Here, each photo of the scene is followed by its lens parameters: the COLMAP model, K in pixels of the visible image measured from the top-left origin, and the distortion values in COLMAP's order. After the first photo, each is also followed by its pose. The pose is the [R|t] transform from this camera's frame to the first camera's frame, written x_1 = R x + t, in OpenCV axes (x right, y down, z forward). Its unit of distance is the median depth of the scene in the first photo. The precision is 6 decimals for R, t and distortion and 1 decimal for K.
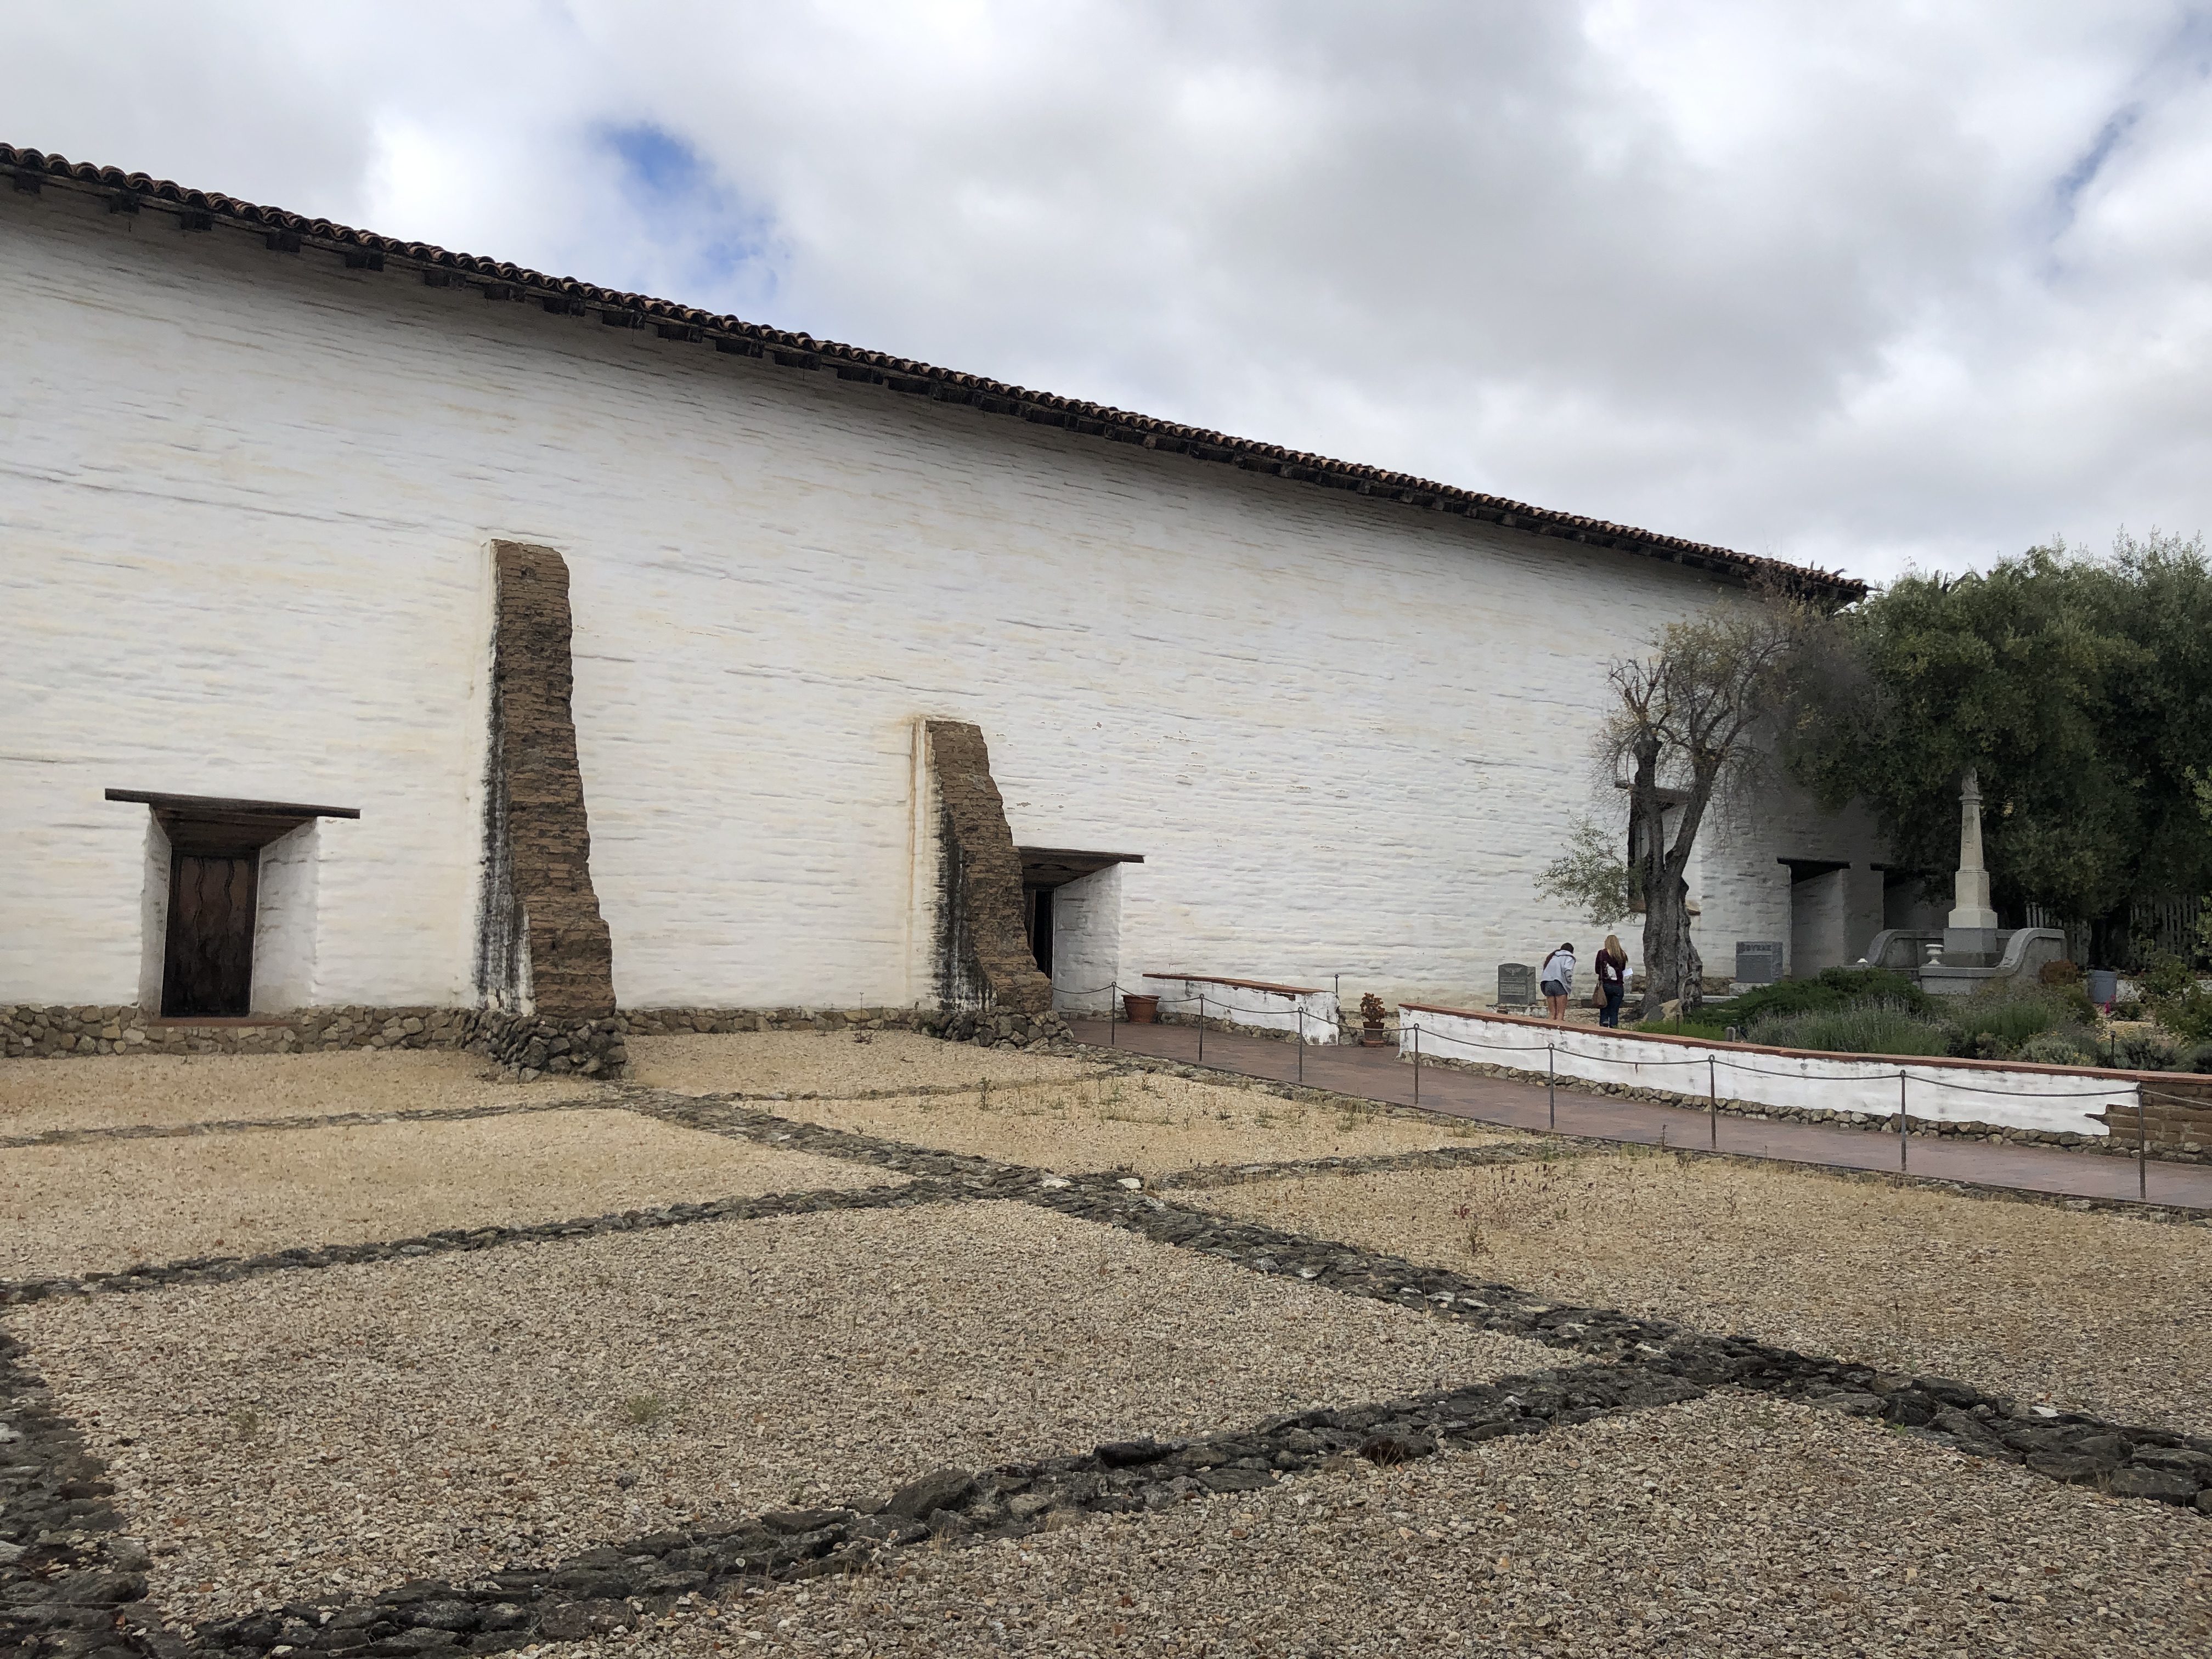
lens RADIAL K [[1820.9, 0, 1058.2], [0, 1820.9, 845.1], [0, 0, 1]] dist [0.029783, -0.034562]
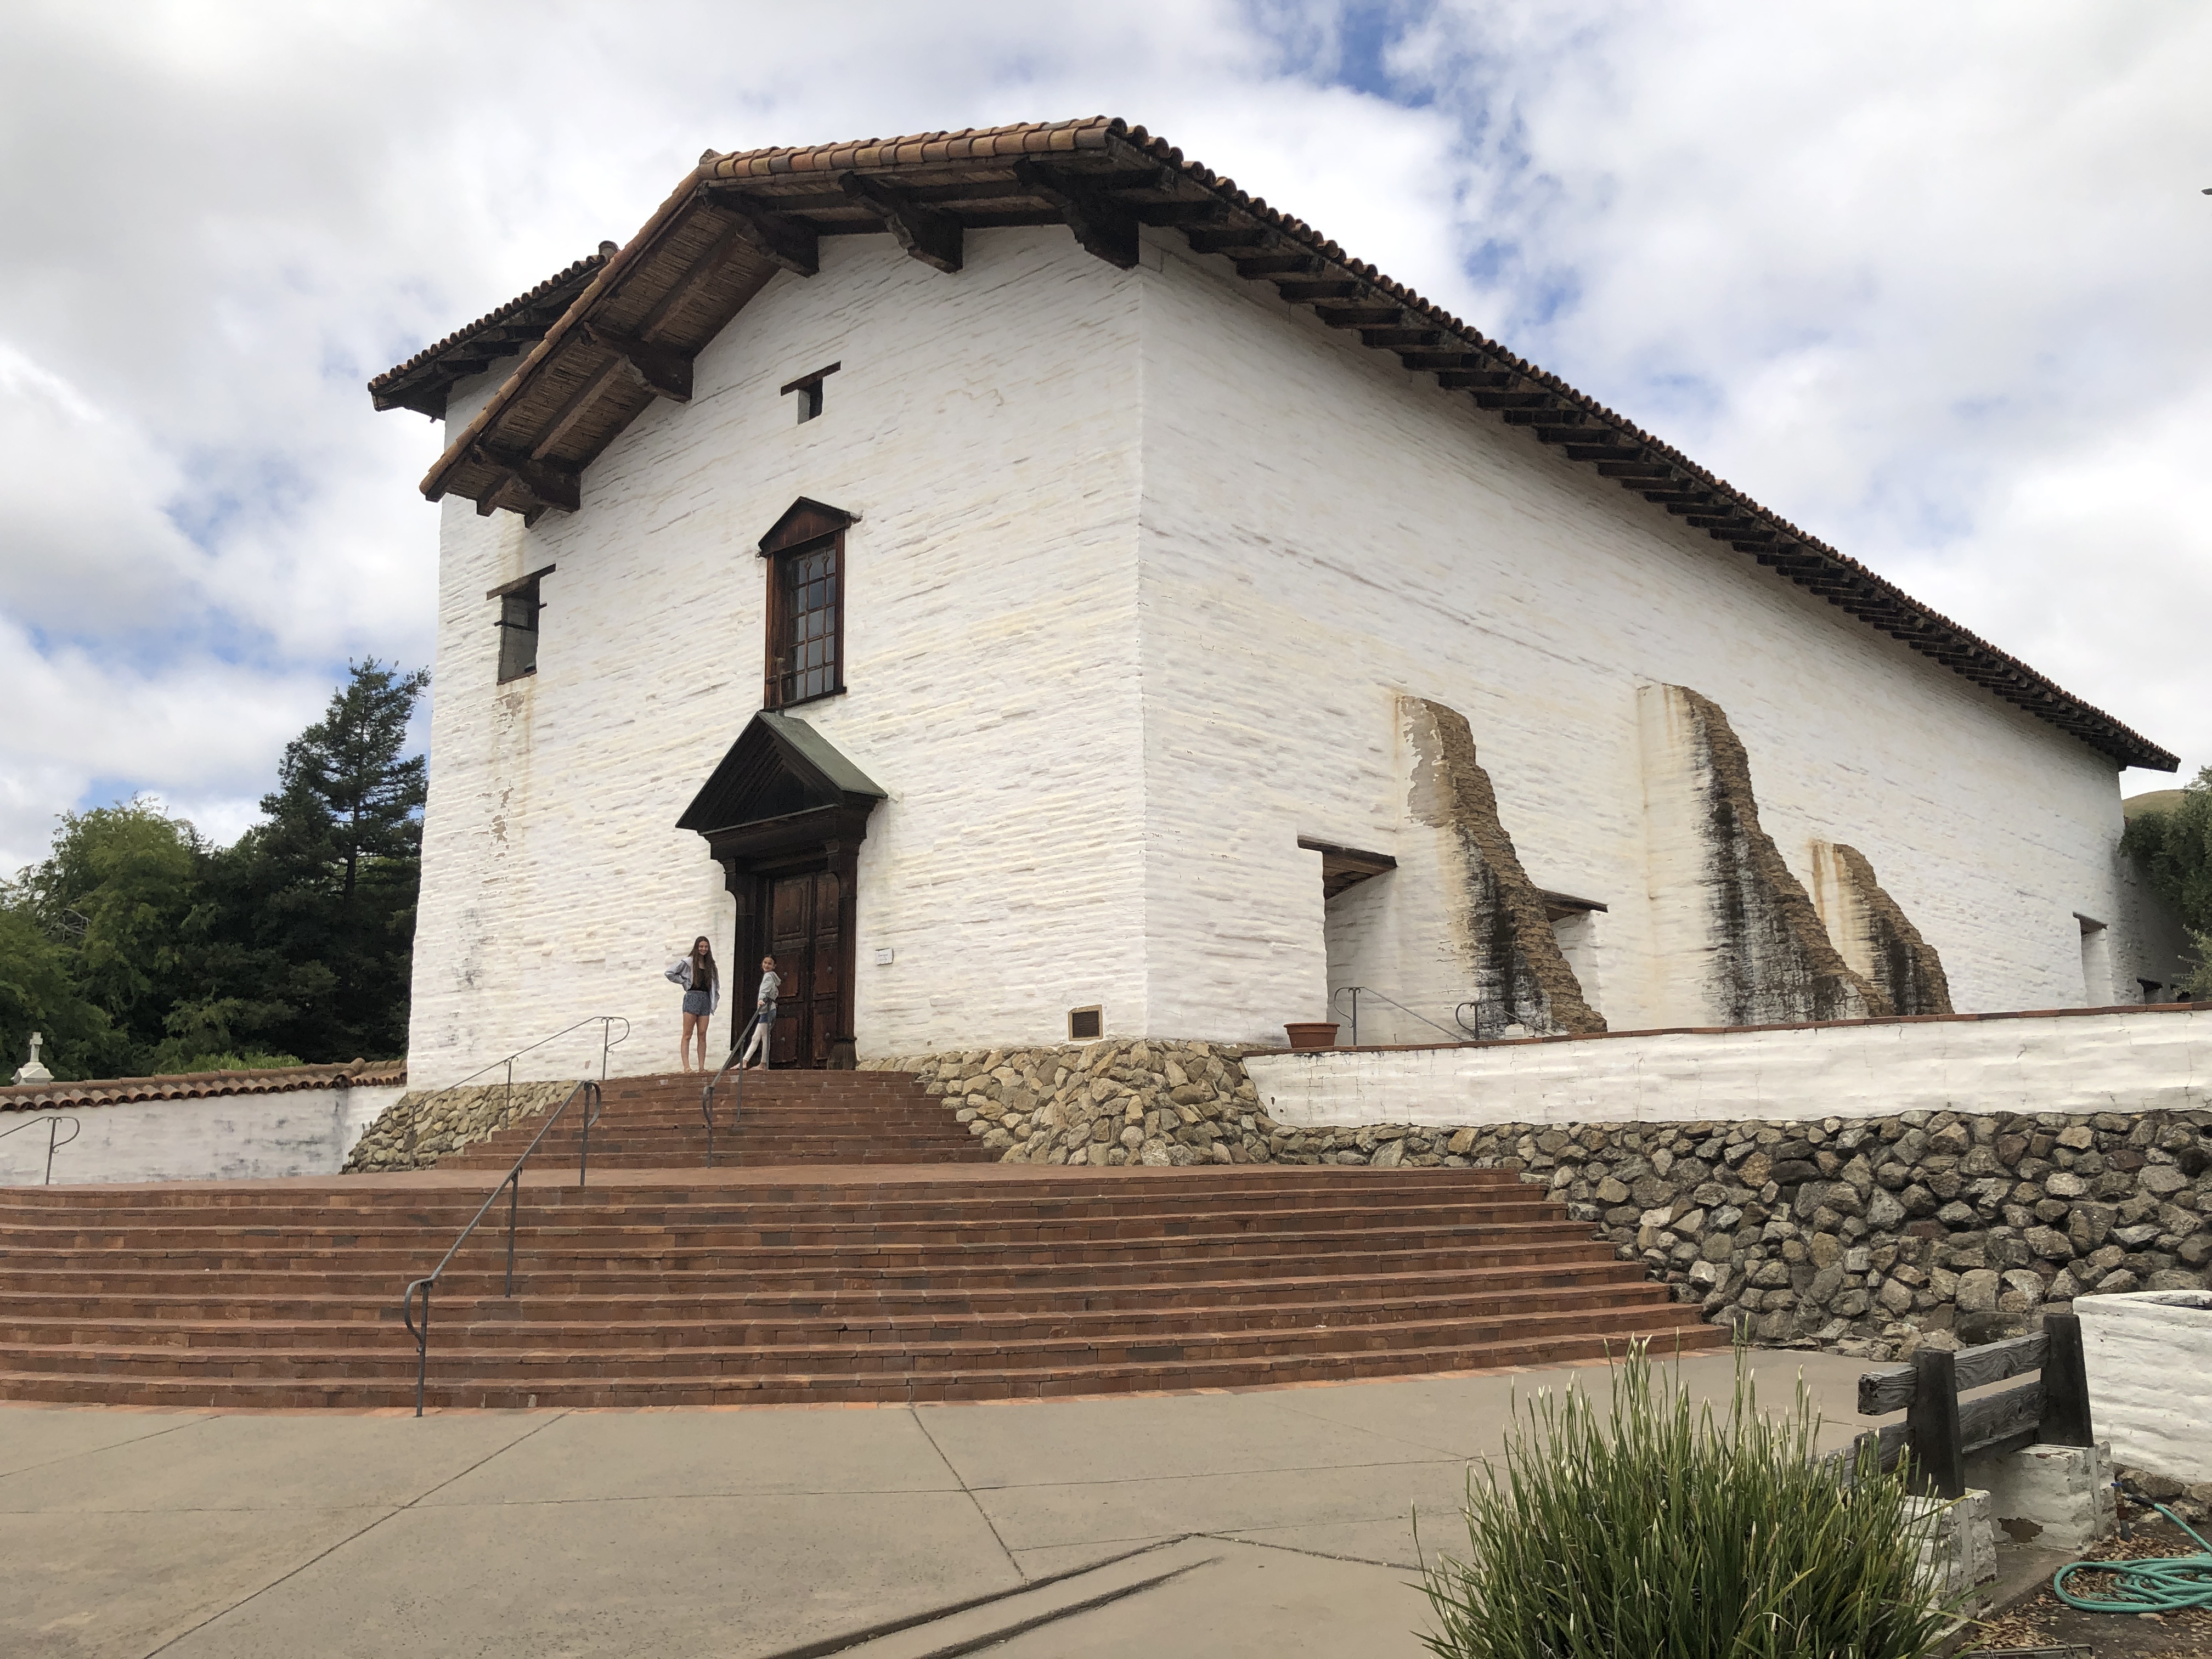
lens RADIAL K [[1820.9, 0, 1111.1], [0, 1820.9, 839.7], [0, 0, 1]] dist [0.029783, -0.034562]
pose [[0.975407, 0.010822, 0.220144, -0.798994], [0.011928, 0.994739, -0.101749, 0.045843], [-0.220087, 0.101873, 0.970146, -0.065538]]
